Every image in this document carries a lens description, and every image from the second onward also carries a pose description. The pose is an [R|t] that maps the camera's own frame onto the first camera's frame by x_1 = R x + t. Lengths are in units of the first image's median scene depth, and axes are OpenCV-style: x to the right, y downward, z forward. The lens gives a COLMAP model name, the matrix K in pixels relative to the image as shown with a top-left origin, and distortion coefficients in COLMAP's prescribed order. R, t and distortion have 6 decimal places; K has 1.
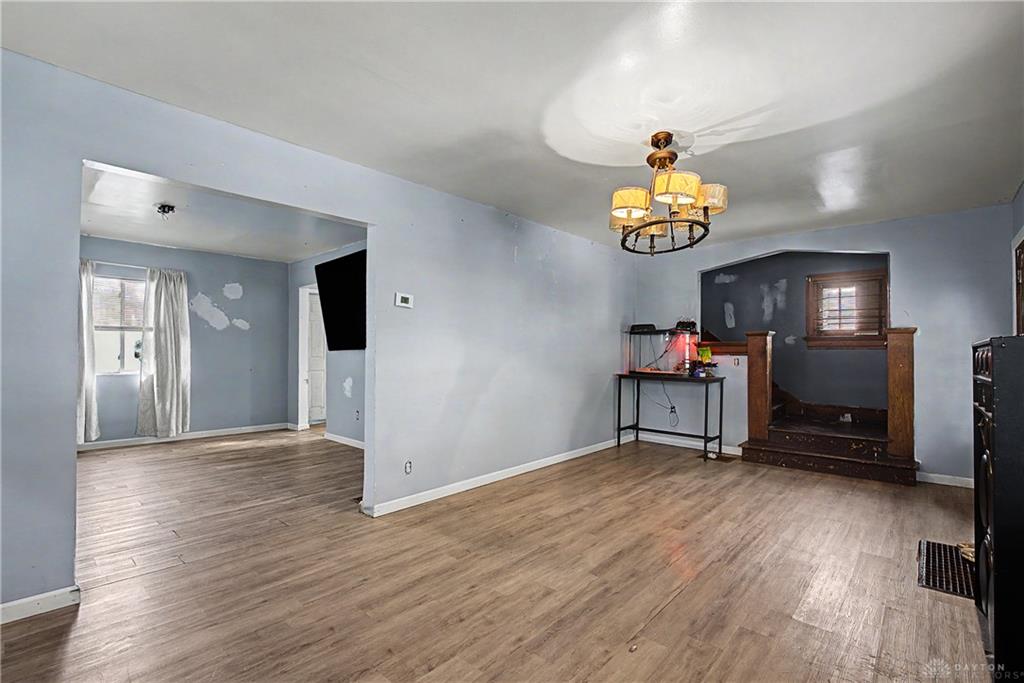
lens RADIAL K [[458.2, 0, 508.9], [0, 458.2, 347.0], [0, 0, 1]] dist [-0.013485, 0.001901]
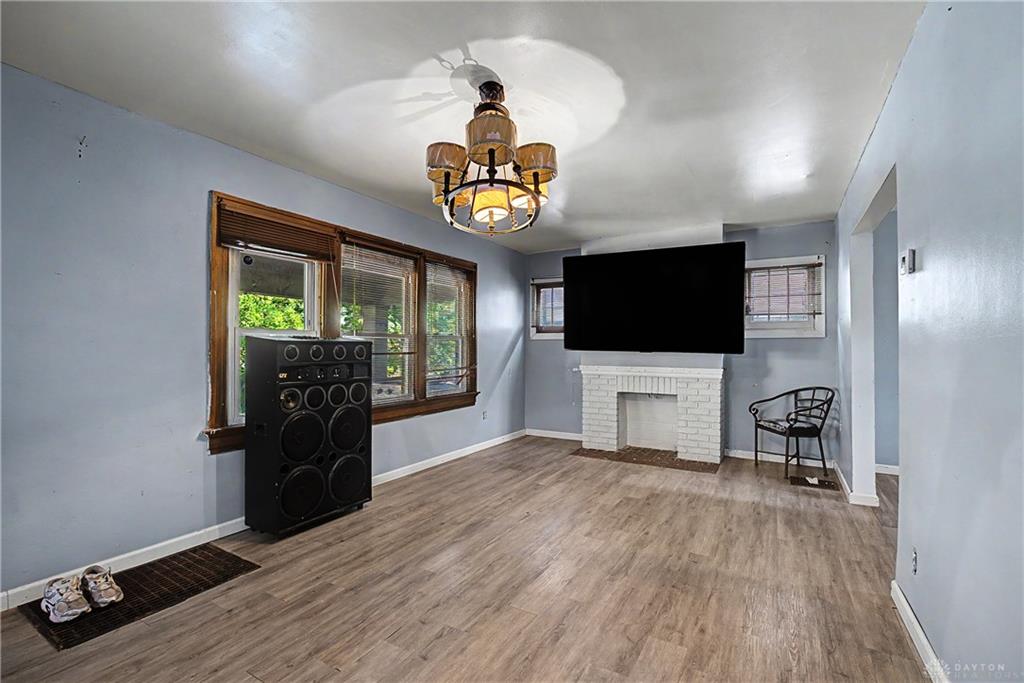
lens RADIAL K [[458.2, 0, 520.2], [0, 458.2, 345.0], [0, 0, 1]] dist [-0.013485, 0.001901]
pose [[-0.973810, -0.011281, -0.227083, 0.373725], [-0.006385, 0.999731, -0.022282, 0.018967], [0.227274, -0.020248, -0.973620, 1.443395]]
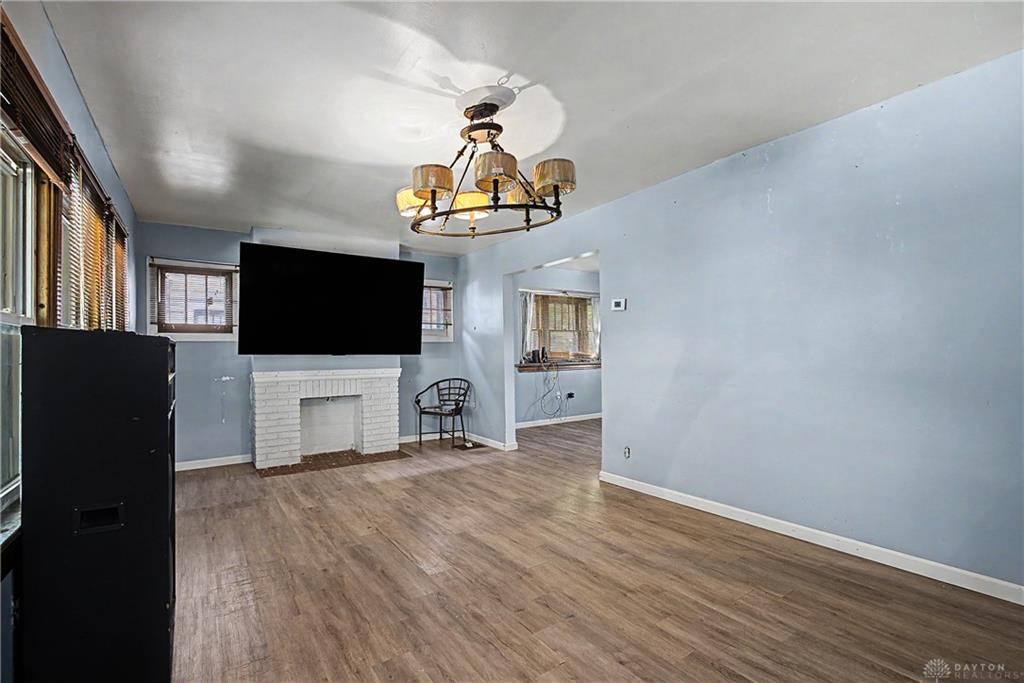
lens RADIAL K [[458.2, 0, 516.3], [0, 458.2, 346.6], [0, 0, 1]] dist [-0.013485, 0.001901]
pose [[-0.212474, -0.013549, -0.977073, 0.942958], [0.022181, 0.999579, -0.018685, 0.019799], [0.976915, -0.025642, -0.212084, 0.989473]]
